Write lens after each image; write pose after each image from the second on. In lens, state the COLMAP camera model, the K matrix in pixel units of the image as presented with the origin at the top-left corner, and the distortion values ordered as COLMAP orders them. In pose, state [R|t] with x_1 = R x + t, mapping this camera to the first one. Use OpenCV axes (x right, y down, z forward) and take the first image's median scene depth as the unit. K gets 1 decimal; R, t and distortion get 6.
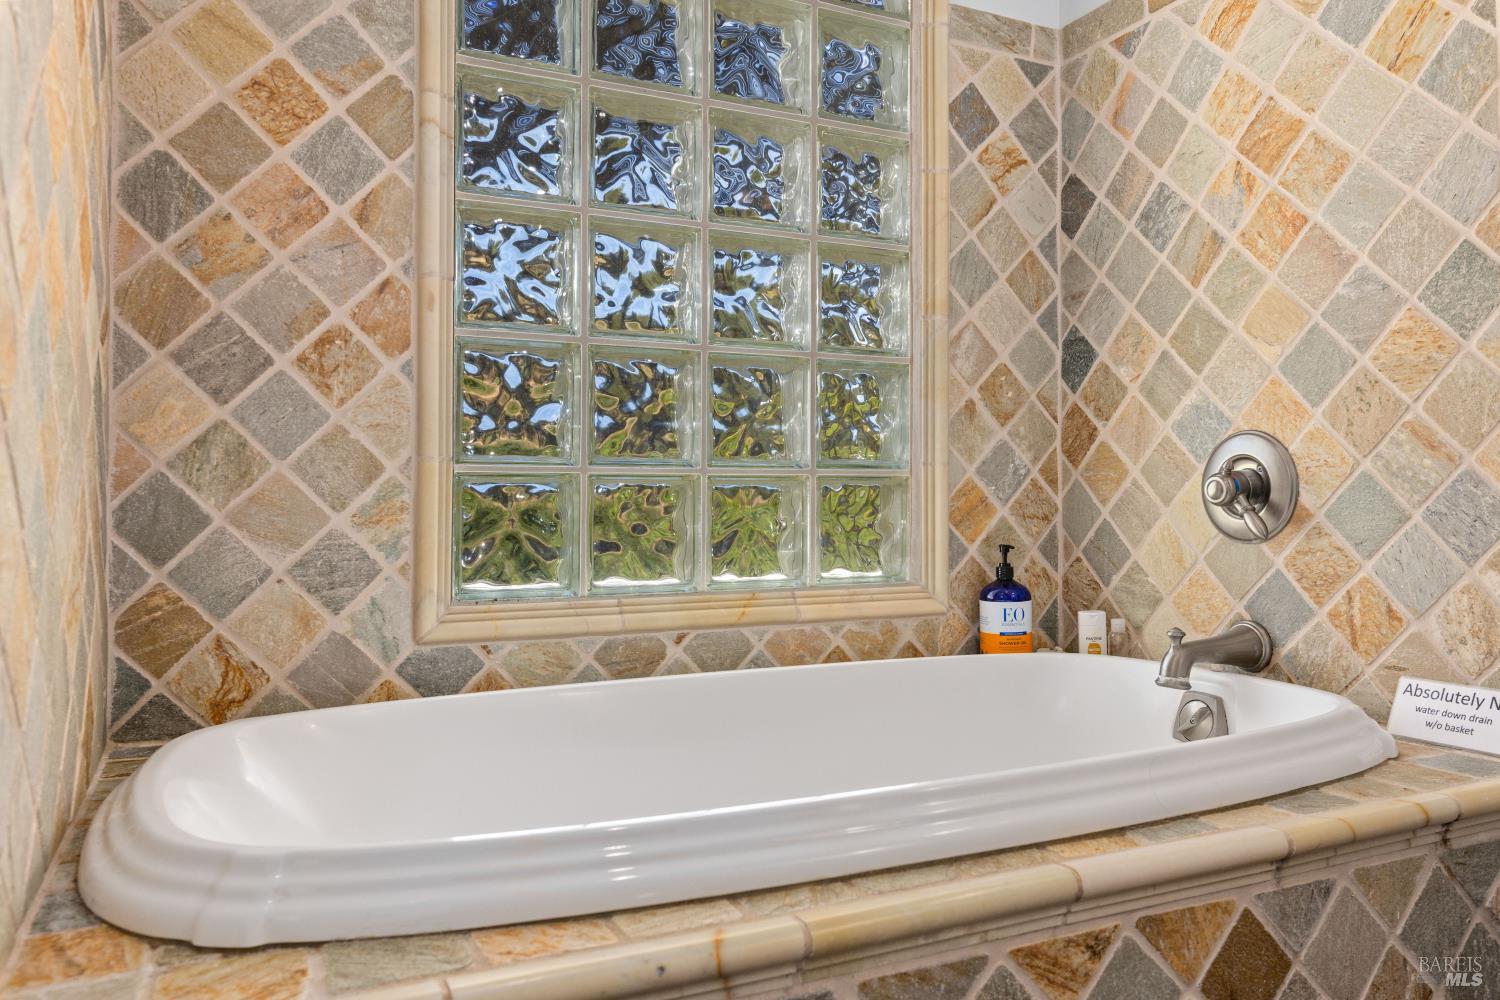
lens RADIAL K [[1069.9, 0, 748.6], [0, 1069.9, 493.1], [0, 0, 1]] dist [0.003401, -0.002833]
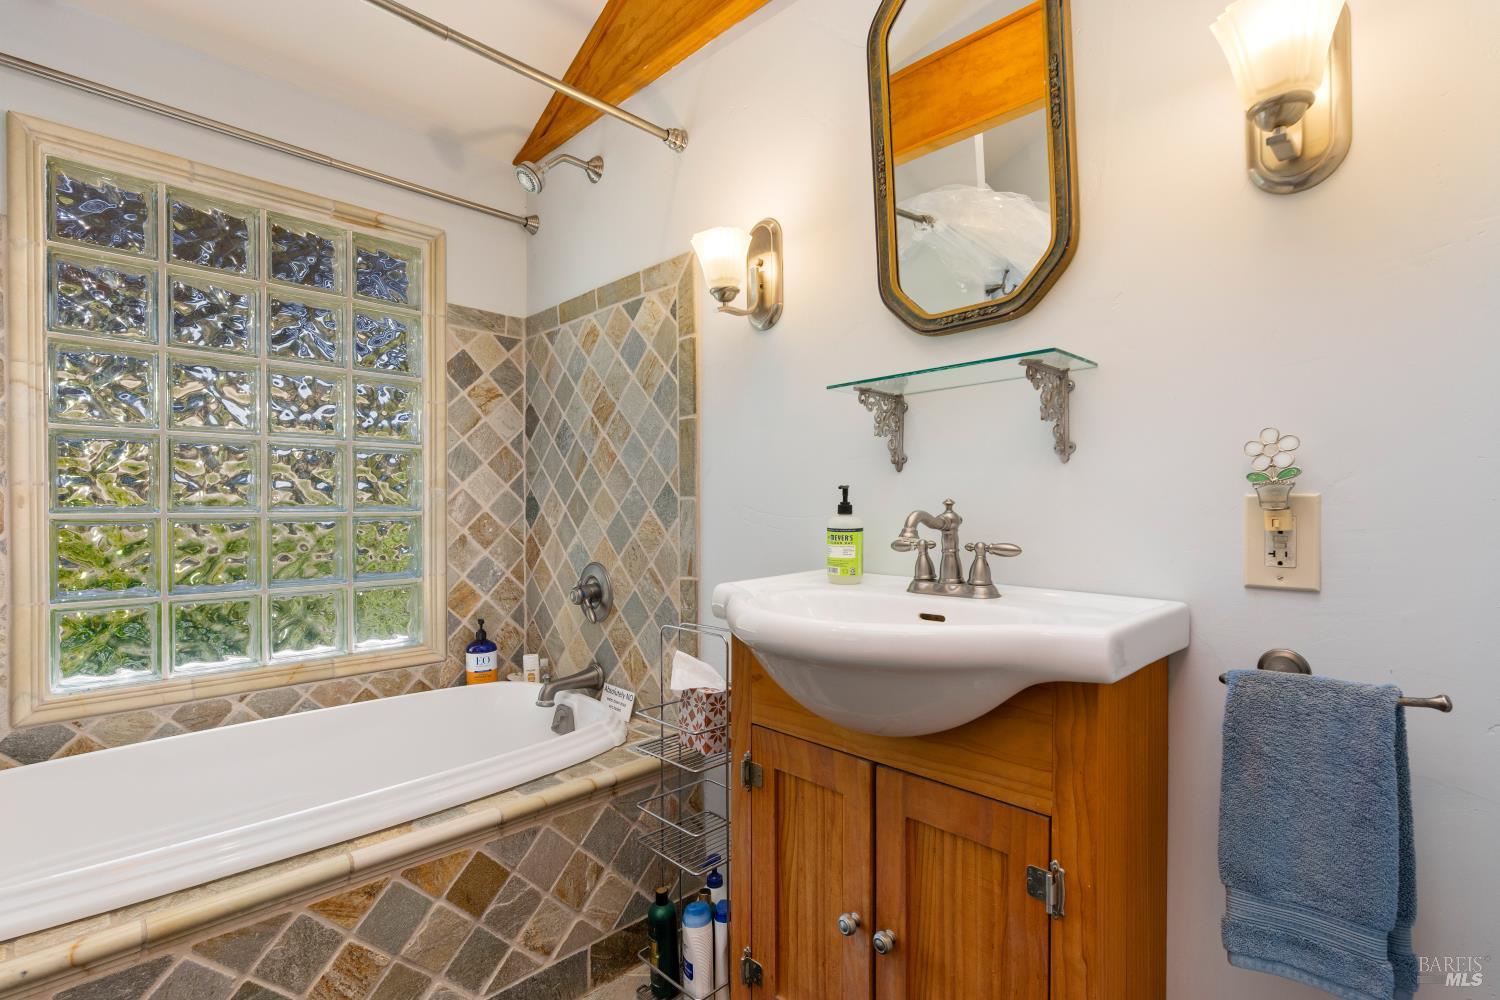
lens RADIAL K [[692.1, 0, 753.5], [0, 692.1, 512.2], [0, 0, 1]] dist [-0.000010, -0.000136]
pose [[0.945337, -0.004238, 0.326068, 0.304358], [-0.002907, 0.999766, 0.021424, -0.158519], [-0.326083, -0.021201, 0.945103, -0.216737]]
